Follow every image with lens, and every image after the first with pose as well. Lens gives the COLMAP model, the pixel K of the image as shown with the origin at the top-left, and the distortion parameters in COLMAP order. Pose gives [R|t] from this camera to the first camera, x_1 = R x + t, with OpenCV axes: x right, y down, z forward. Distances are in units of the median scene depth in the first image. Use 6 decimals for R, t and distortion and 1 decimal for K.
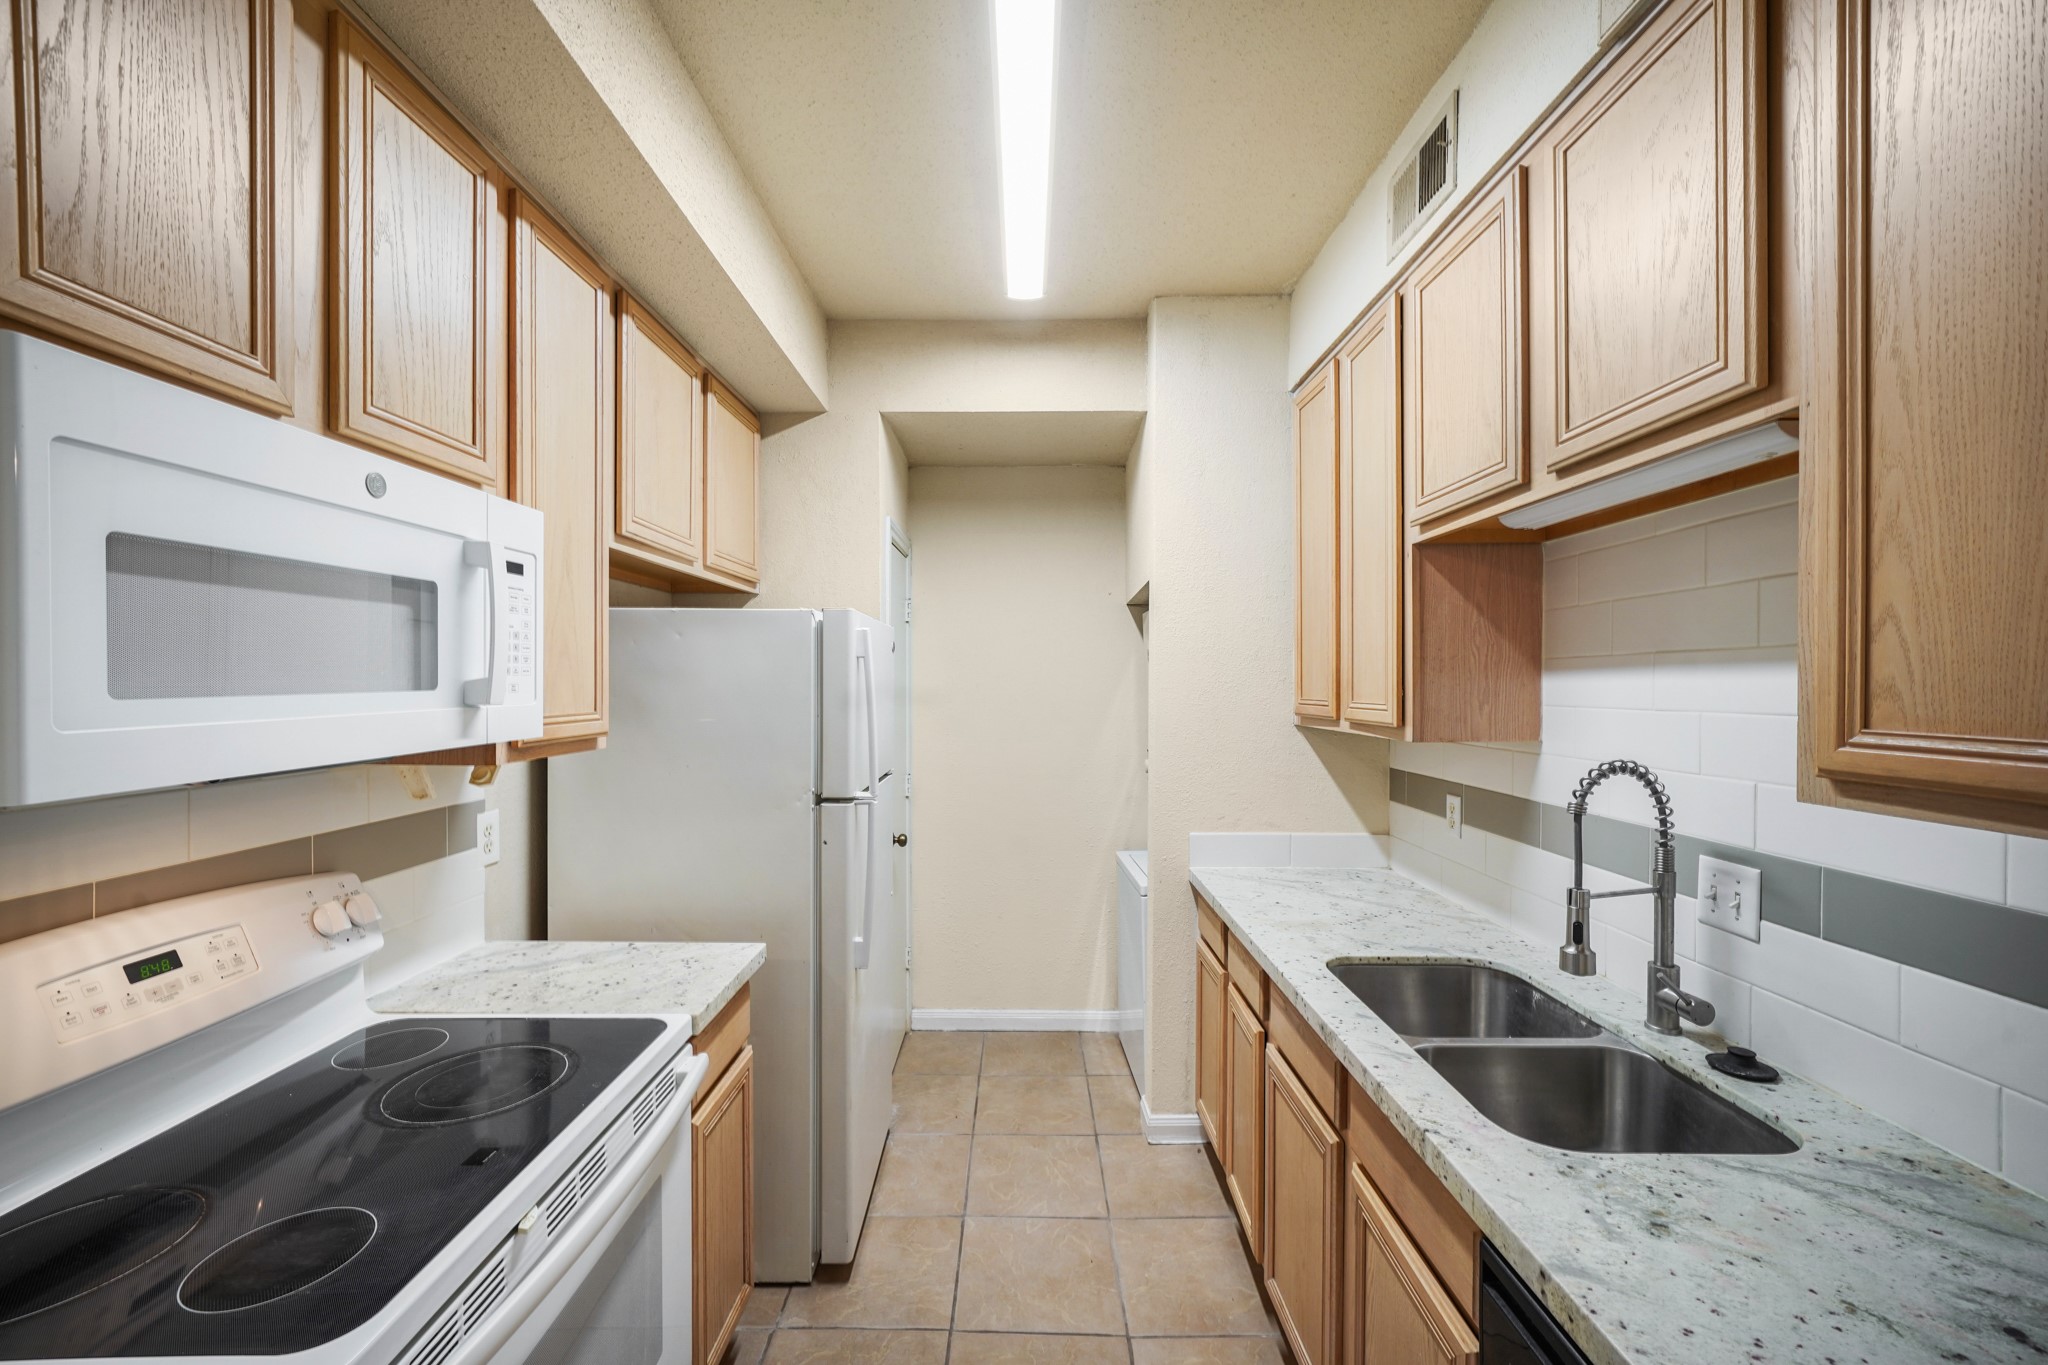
lens RADIAL K [[819.0, 0, 995.2], [0, 819.0, 690.6], [0, 0, 1]] dist [-0.008629, 0.001339]
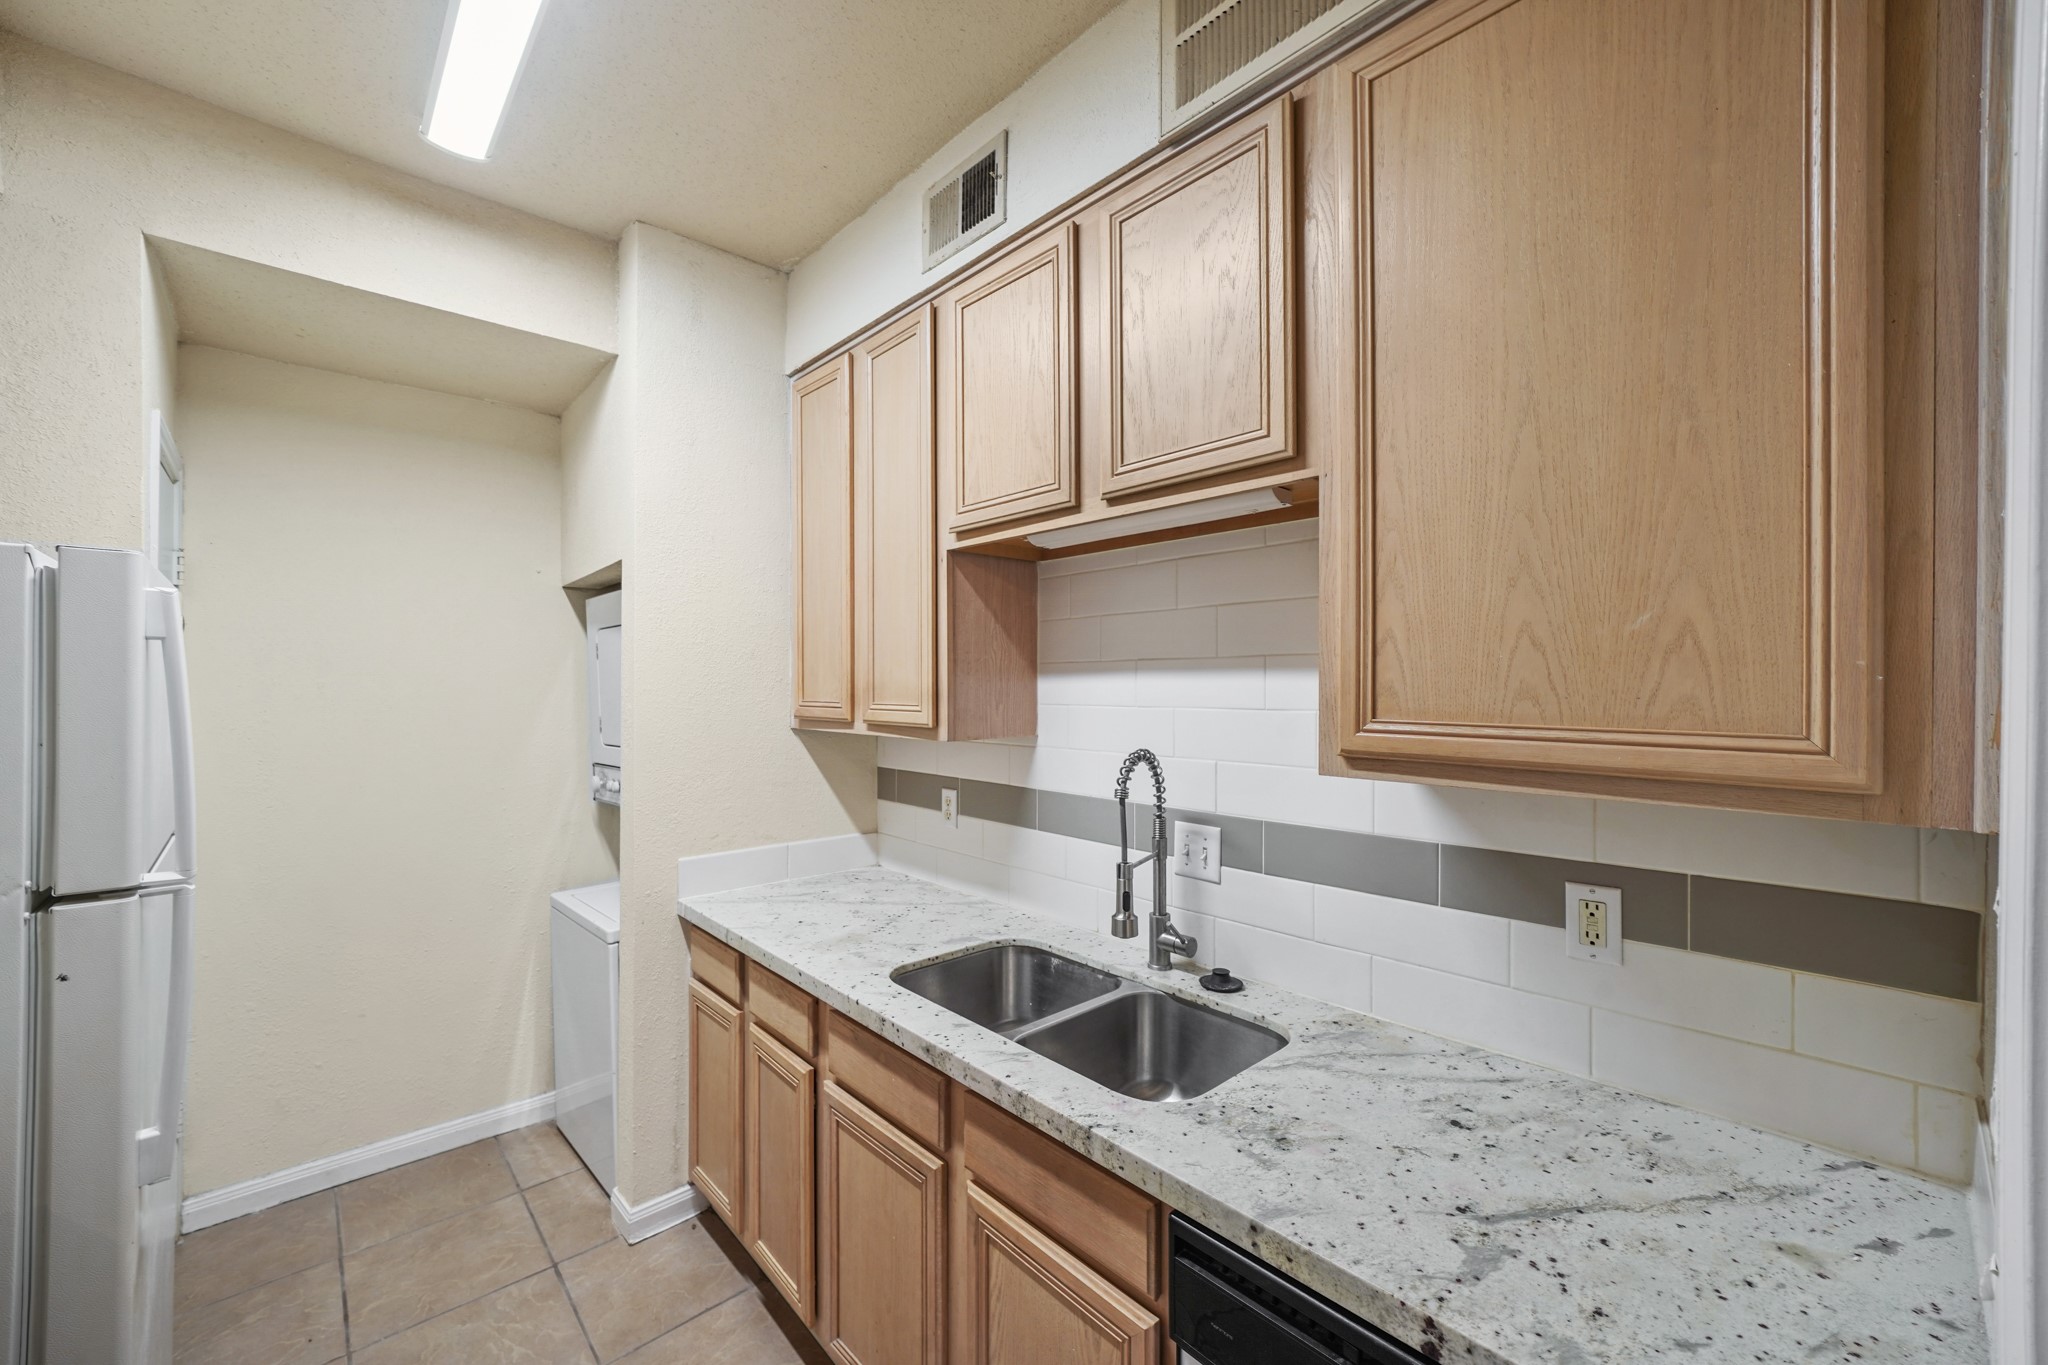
lens RADIAL K [[819.0, 0, 1036.7], [0, 819.0, 684.5], [0, 0, 1]] dist [-0.008629, 0.001339]
pose [[0.718193, 0.001397, 0.695842, -0.137436], [0.004656, 0.999966, -0.006814, -0.001889], [-0.695828, 0.008134, 0.718163, 0.190664]]
